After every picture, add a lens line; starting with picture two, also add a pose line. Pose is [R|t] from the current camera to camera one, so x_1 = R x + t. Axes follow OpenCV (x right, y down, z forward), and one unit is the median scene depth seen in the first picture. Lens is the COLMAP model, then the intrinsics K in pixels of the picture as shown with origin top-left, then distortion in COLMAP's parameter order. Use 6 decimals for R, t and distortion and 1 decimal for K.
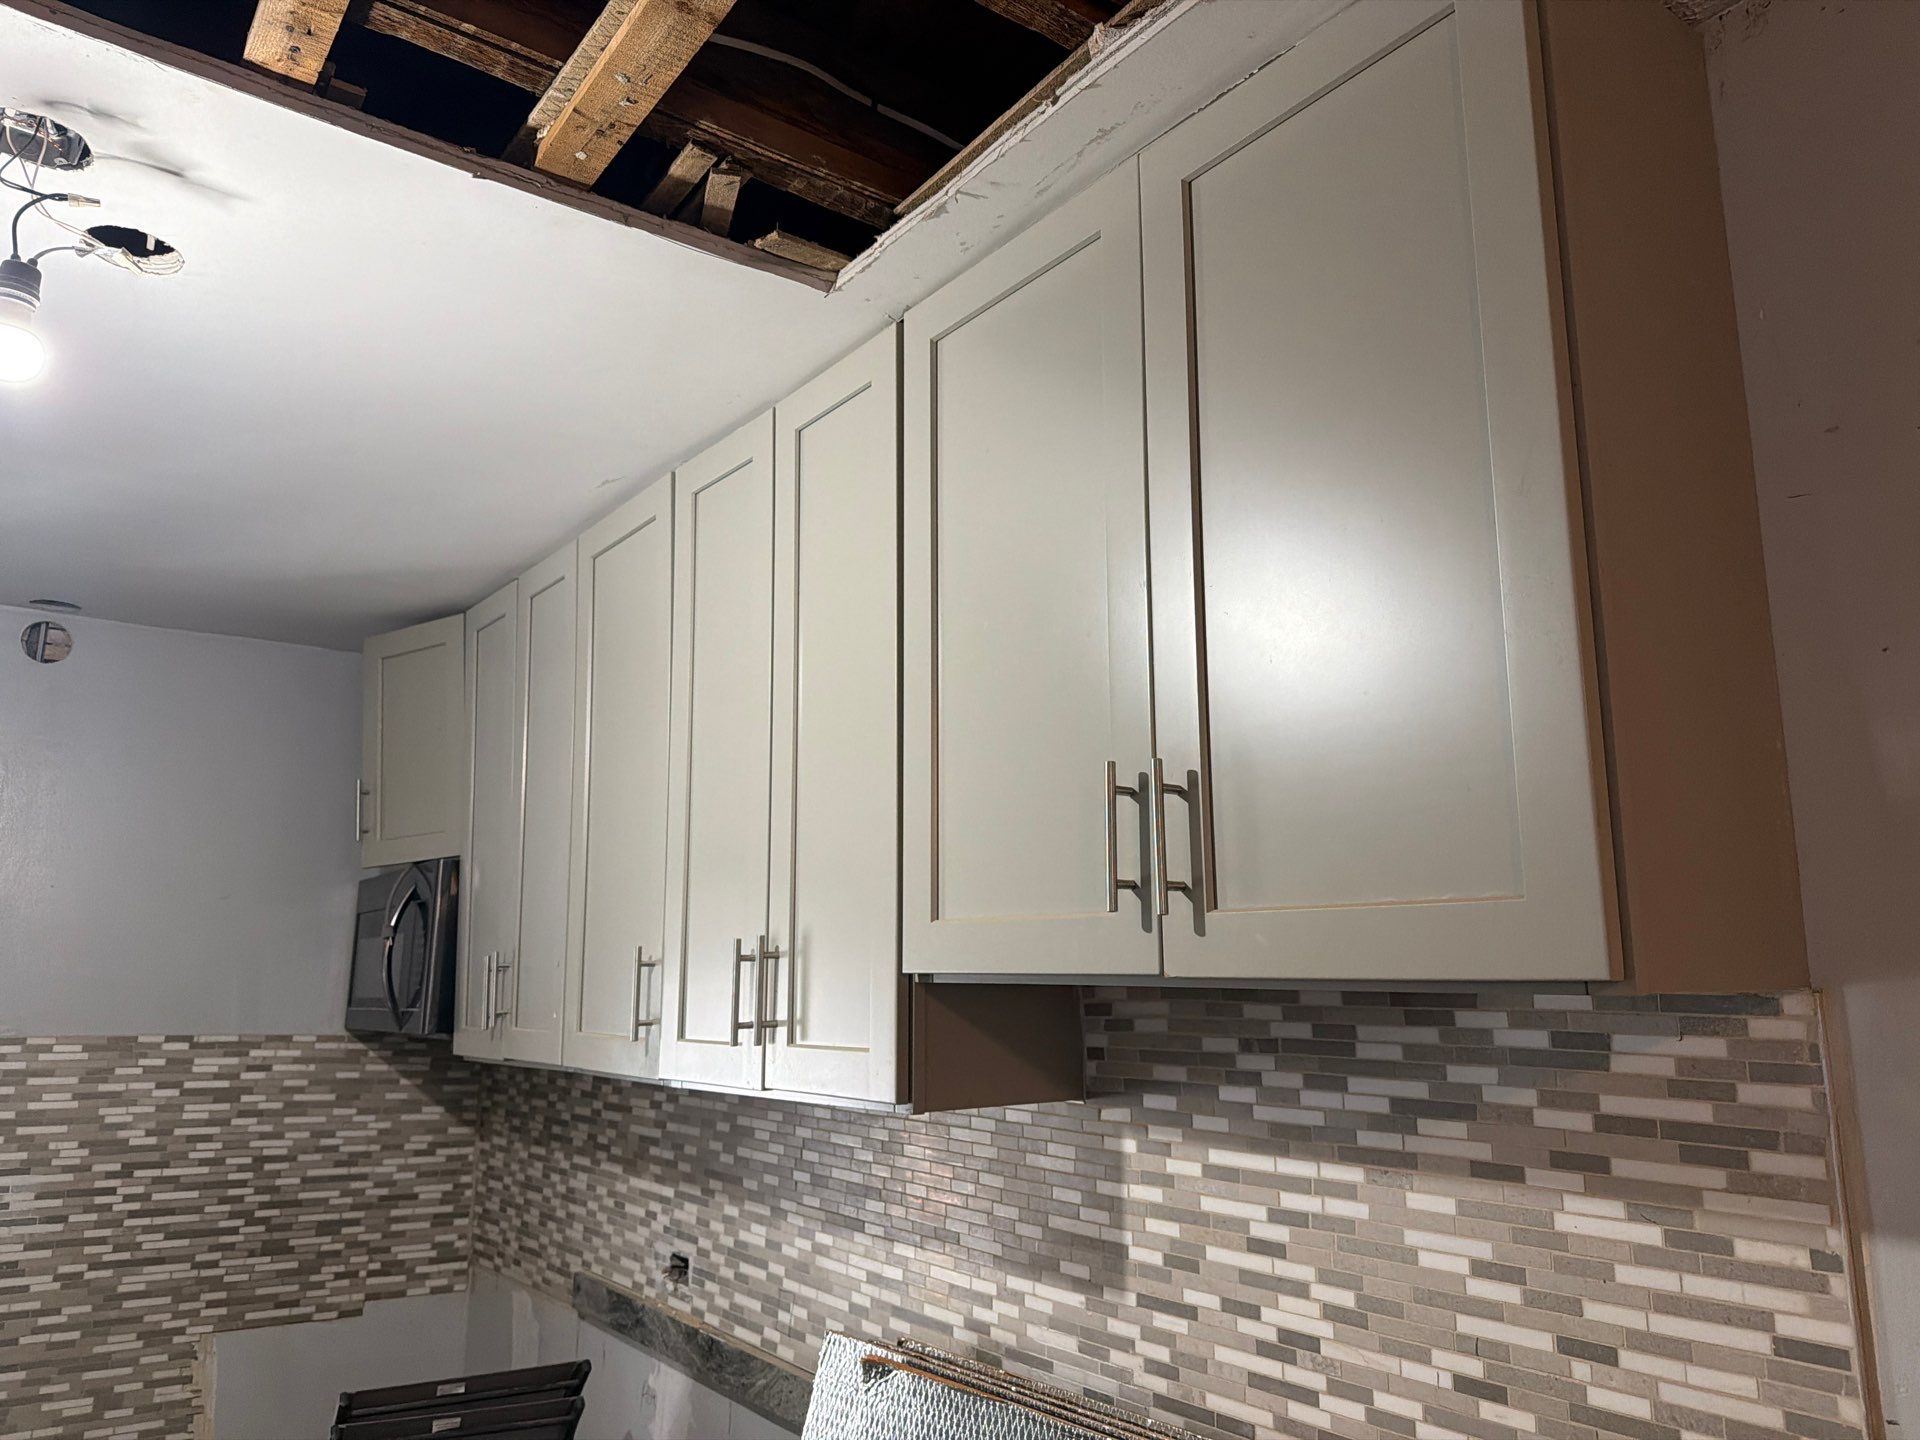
lens RADIAL K [[1364.2, 0, 949.8], [0, 1364.2, 733.3], [0, 0, 1]] dist [0.006815, -0.012570]
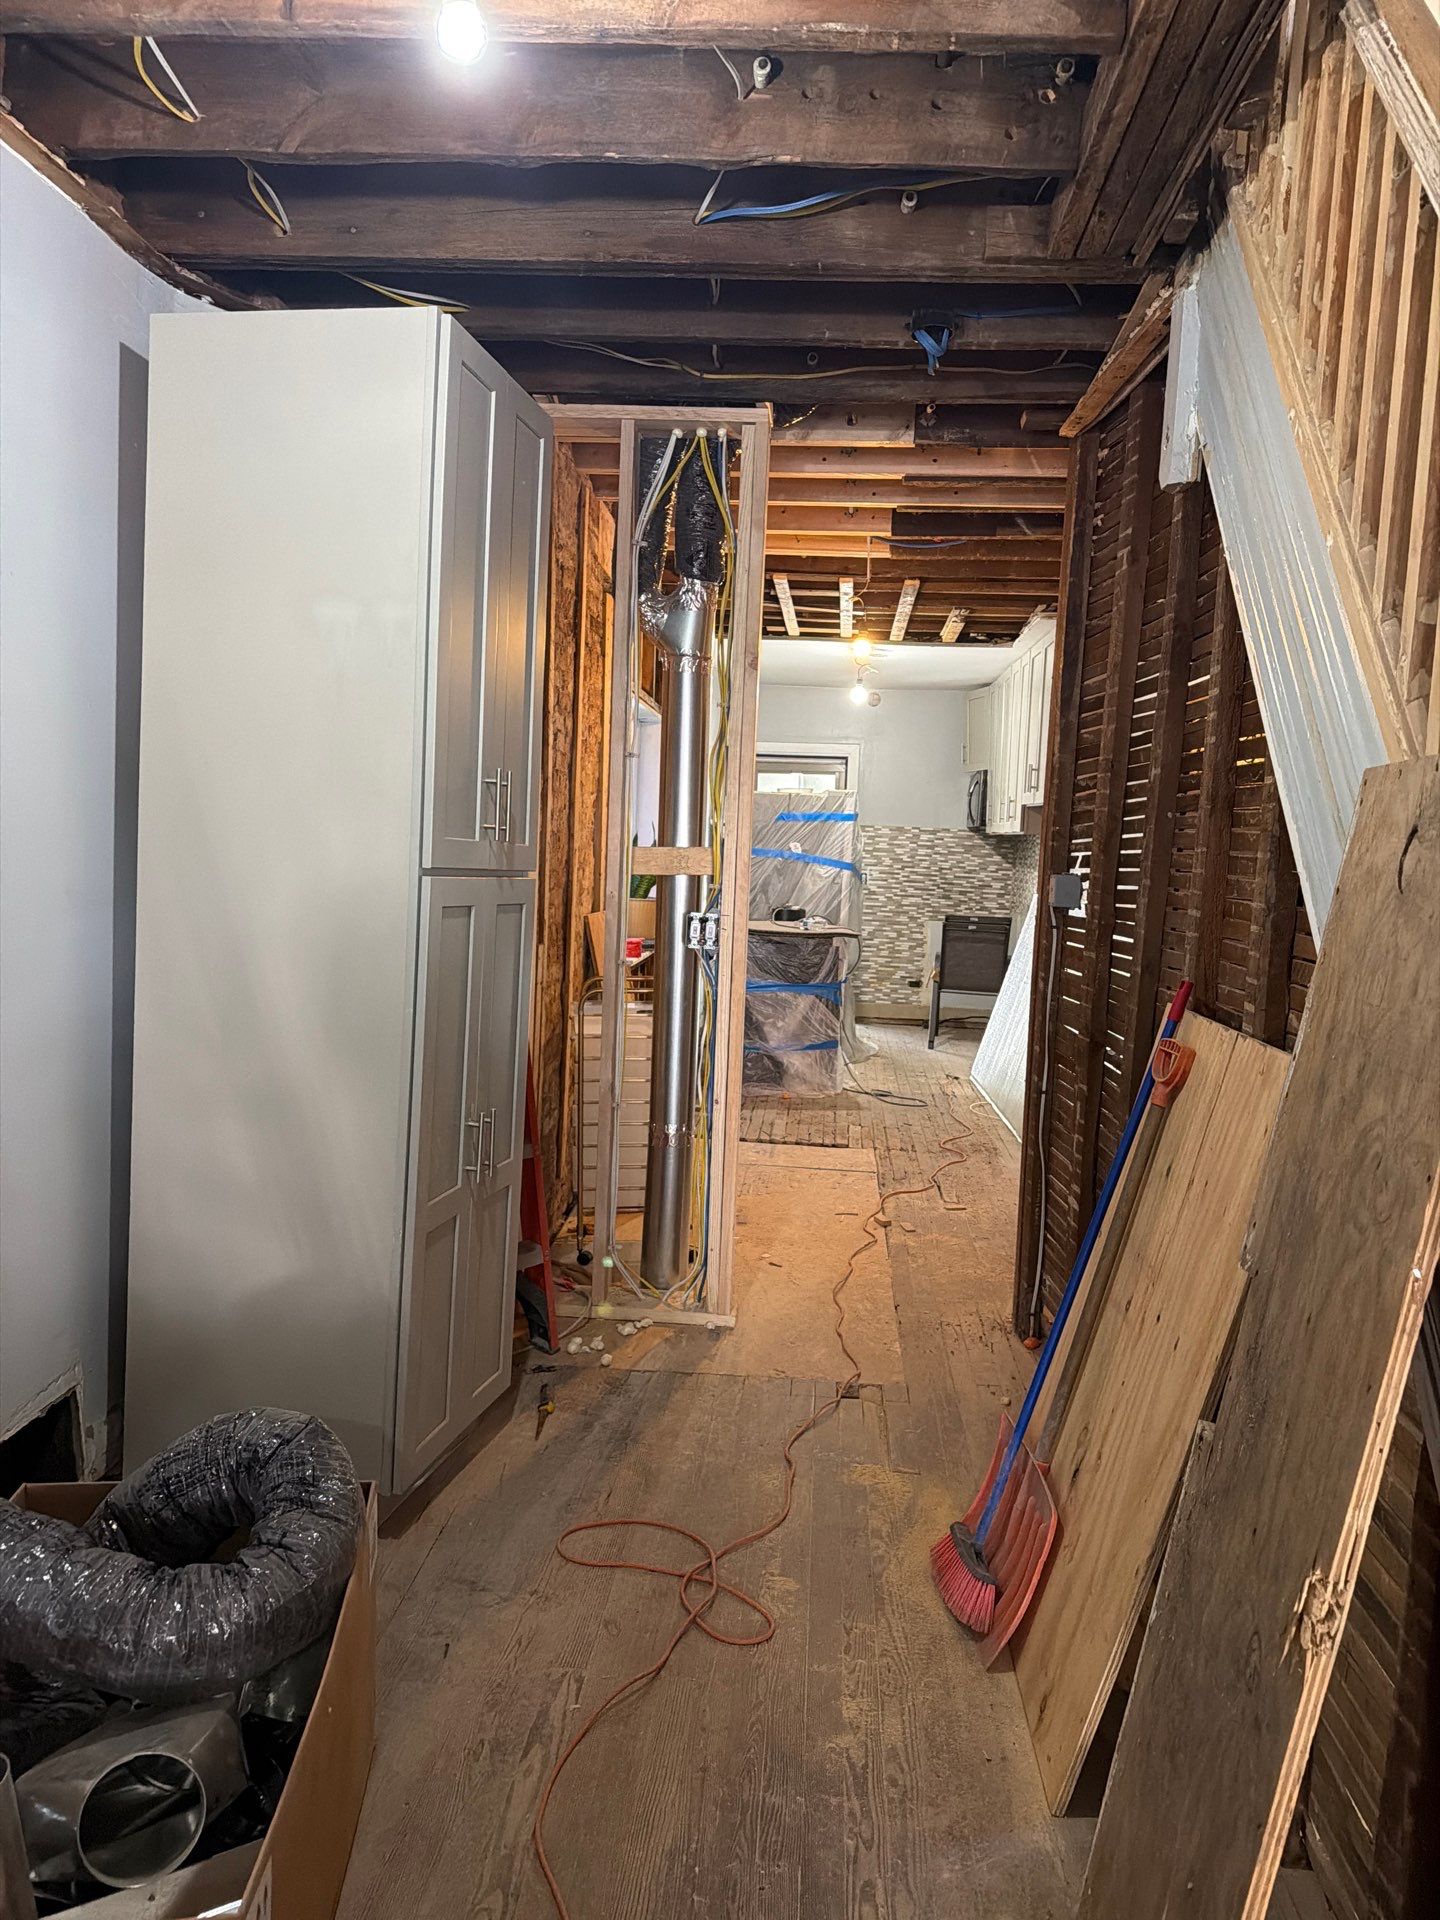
lens RADIAL K [[1338.6, 0, 732.1], [0, 1338.6, 974.4], [0, 0, 1]] dist [0.146864, -0.255803]
pose [[0.759737, 0.094901, -0.643268, 1.191672], [0.084507, 0.966491, 0.242393, -0.246720], [0.644716, -0.238515, 0.726259, -1.674752]]
